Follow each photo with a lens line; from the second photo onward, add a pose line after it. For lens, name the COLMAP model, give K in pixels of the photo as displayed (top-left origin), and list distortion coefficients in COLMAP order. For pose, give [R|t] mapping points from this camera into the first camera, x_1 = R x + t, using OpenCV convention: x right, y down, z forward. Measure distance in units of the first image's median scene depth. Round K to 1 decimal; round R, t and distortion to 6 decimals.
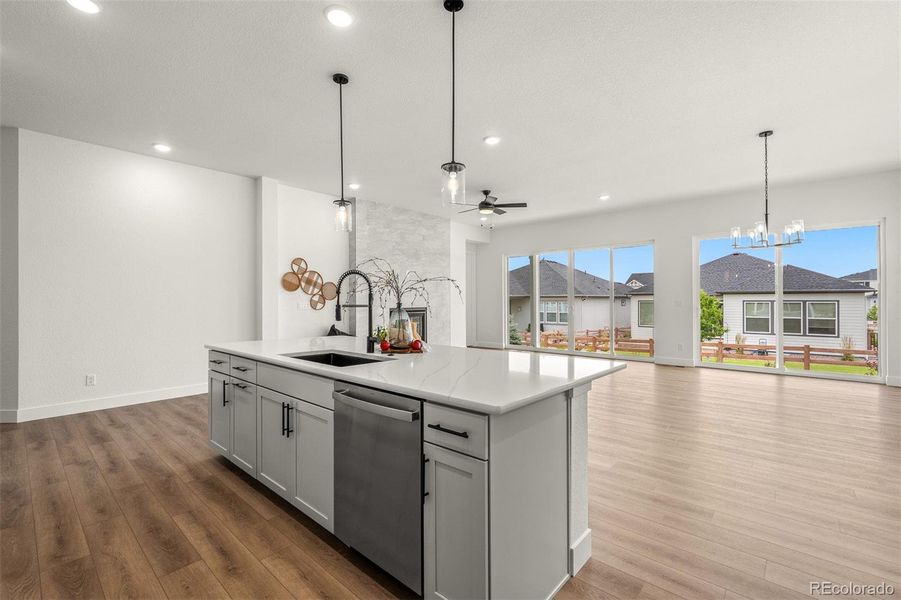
lens RADIAL K [[398.8, 0, 452.8], [0, 398.8, 301.1], [0, 0, 1]] dist [0.007606, 0.000320]
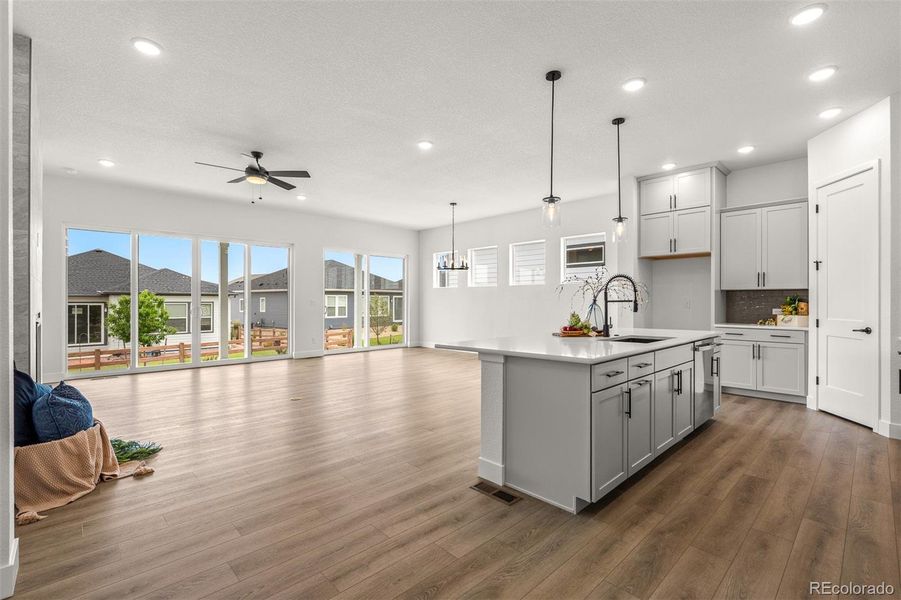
lens RADIAL K [[398.8, 0, 452.8], [0, 398.8, 301.1], [0, 0, 1]] dist [0.007606, 0.000320]
pose [[0.075092, 0.003922, 0.997169, -0.620365], [0.001591, 0.999991, -0.004053, 0.005970], [-0.997175, 0.001891, 0.075085, 0.558713]]
